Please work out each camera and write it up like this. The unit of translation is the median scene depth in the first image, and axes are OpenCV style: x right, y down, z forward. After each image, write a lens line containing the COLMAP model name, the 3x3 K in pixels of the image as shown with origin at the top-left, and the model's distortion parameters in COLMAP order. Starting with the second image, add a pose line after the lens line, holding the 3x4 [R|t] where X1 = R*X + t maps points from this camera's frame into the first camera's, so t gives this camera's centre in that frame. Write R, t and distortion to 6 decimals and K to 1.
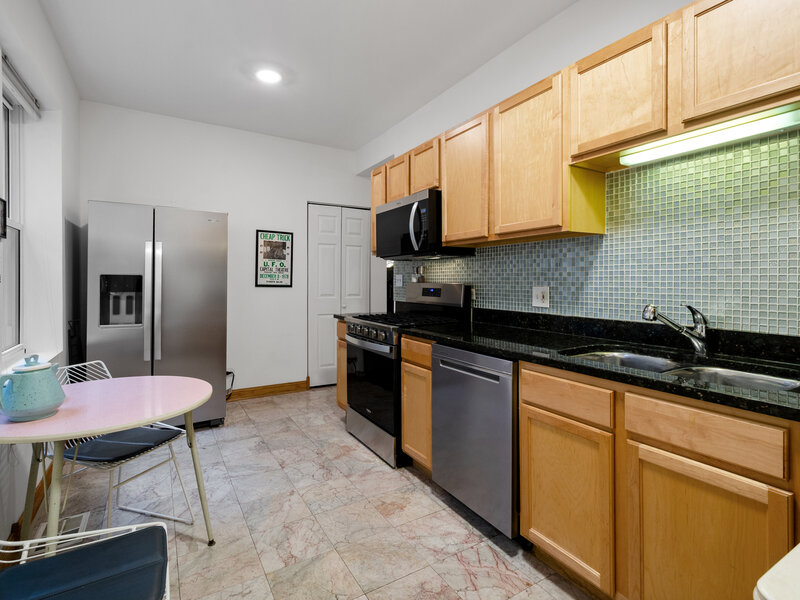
lens RADIAL K [[405.5, 0, 401.9], [0, 405.5, 297.5], [0, 0, 1]] dist [0.003042, 0.002376]
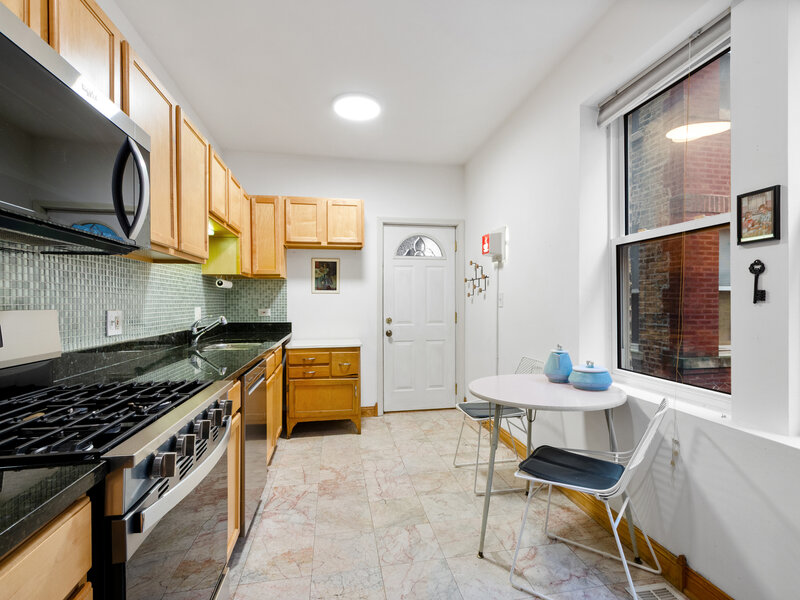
lens RADIAL K [[405.5, 0, 400.8], [0, 405.5, 299.3], [0, 0, 1]] dist [0.003042, 0.002376]
pose [[-0.932081, 0.003655, 0.362233, -0.621042], [0.019113, 0.999053, 0.039100, -0.086805], [-0.361747, 0.043367, -0.931267, 1.898719]]
